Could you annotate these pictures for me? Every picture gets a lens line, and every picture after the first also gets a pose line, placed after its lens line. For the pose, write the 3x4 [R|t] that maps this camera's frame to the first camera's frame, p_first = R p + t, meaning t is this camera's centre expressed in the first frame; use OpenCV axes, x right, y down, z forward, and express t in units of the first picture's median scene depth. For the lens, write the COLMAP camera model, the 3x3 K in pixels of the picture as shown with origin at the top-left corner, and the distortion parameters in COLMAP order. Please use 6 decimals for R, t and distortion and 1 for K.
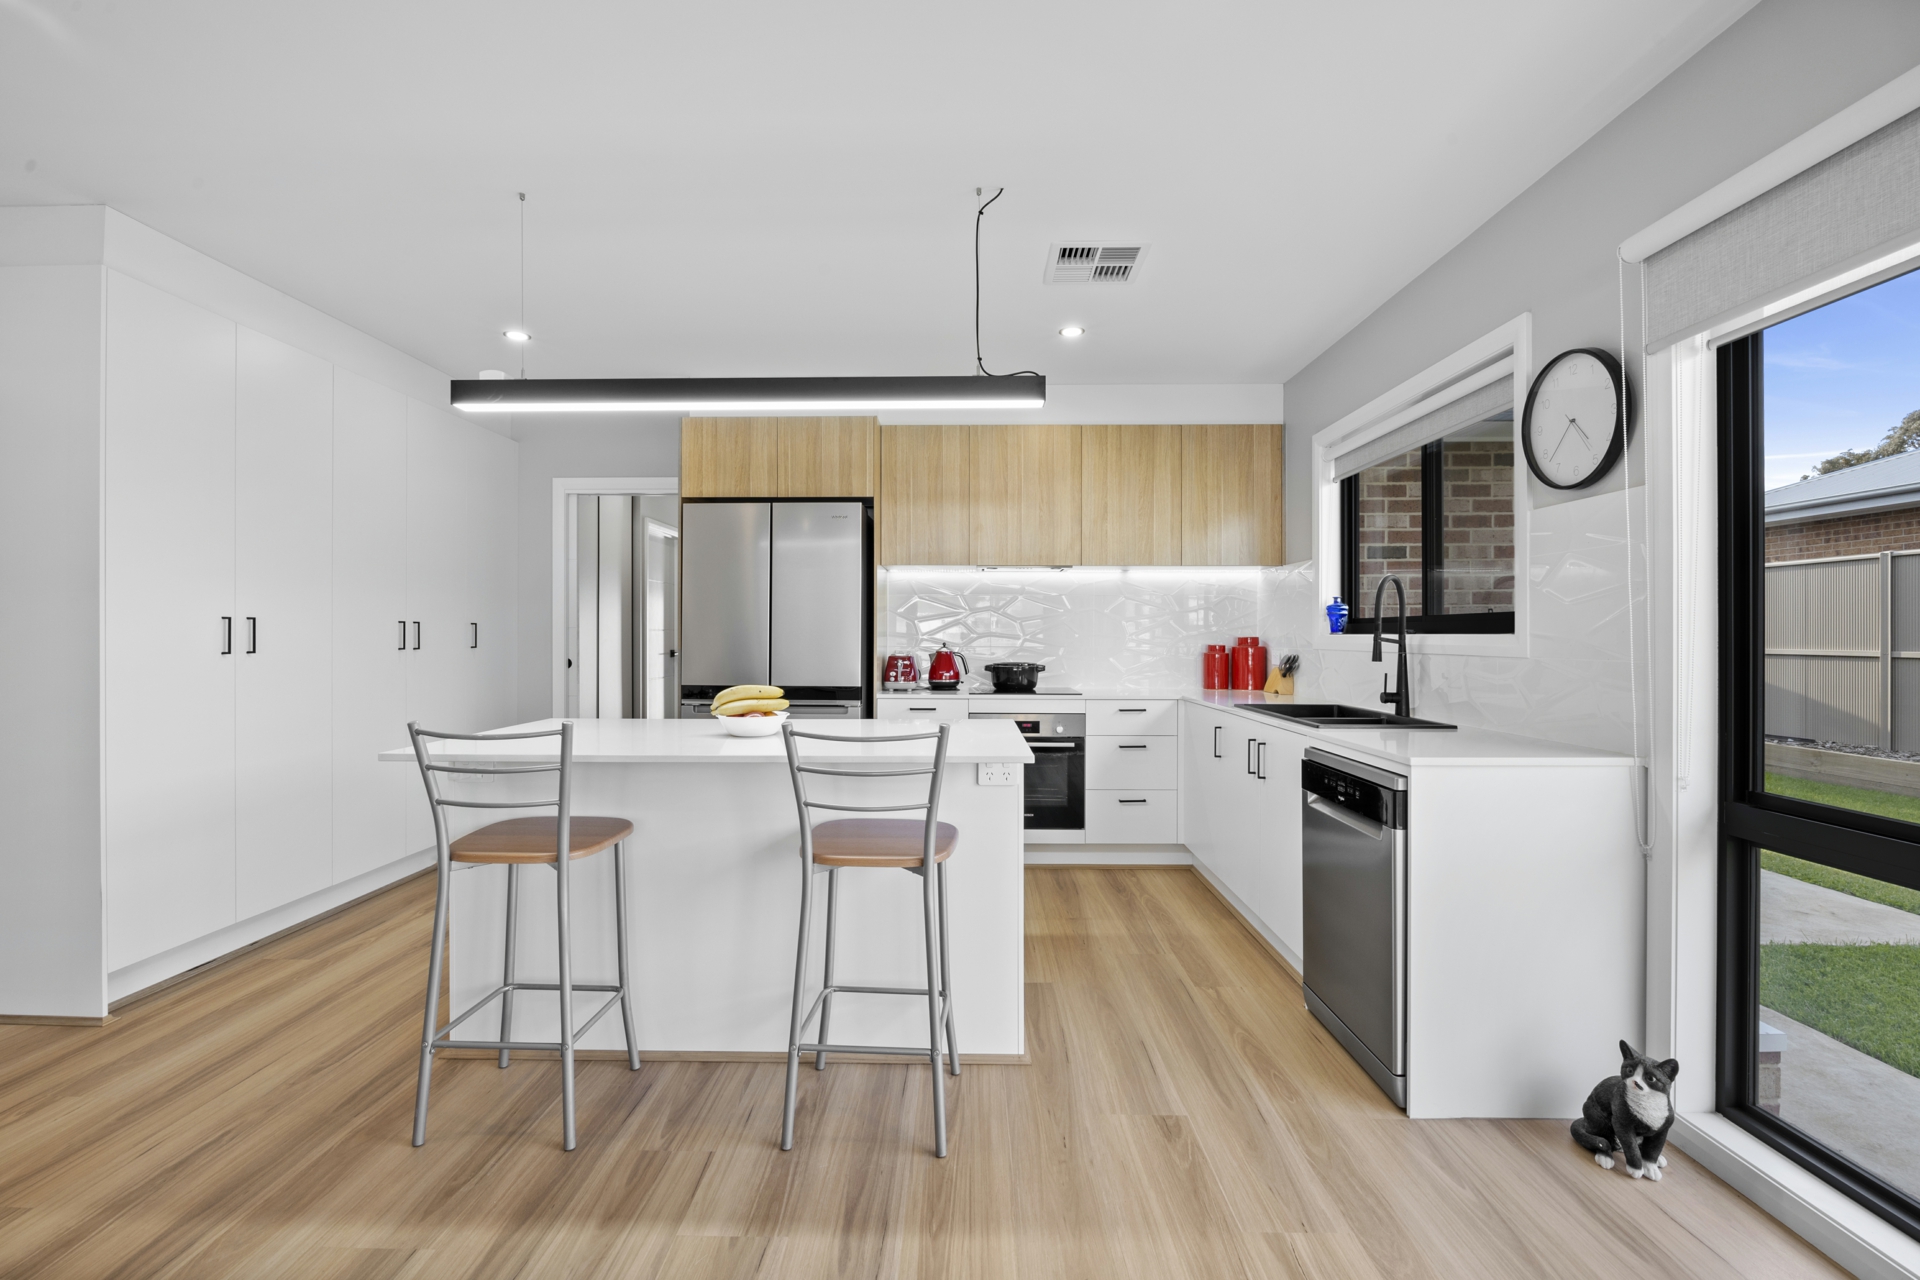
lens RADIAL K [[839.5, 0, 954.4], [0, 839.5, 513.6], [0, 0, 1]] dist [-0.006308, -0.000245]
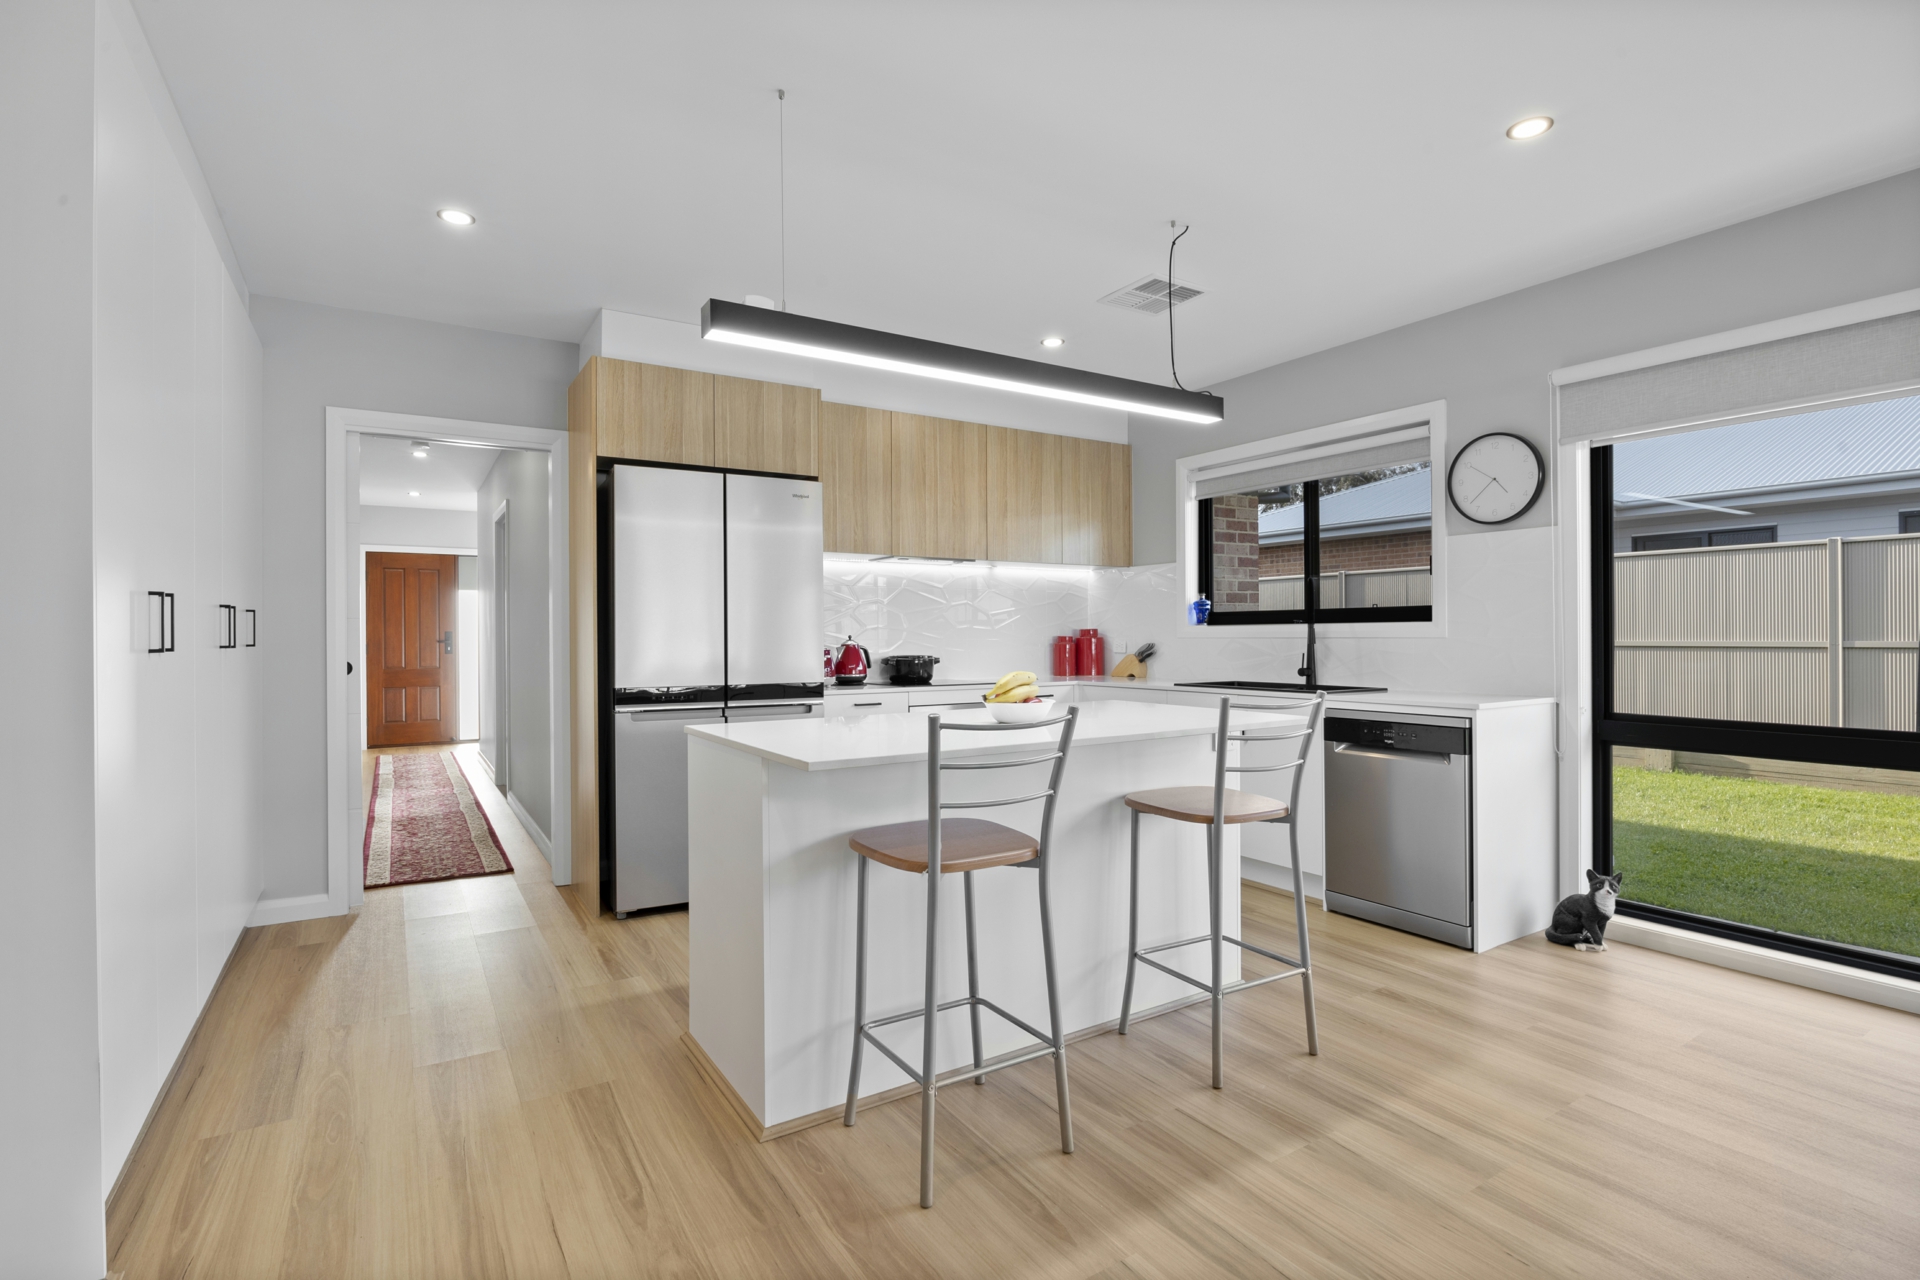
lens RADIAL K [[894.6, 0, 961.7], [0, 894.6, 495.1], [0, 0, 1]] dist [-0.010576, 0.000396]
pose [[0.835148, 0.078839, 0.544346, -0.560565], [-0.071824, 0.996831, -0.034180, 0.025327], [-0.545316, -0.010552, 0.838164, 0.103901]]
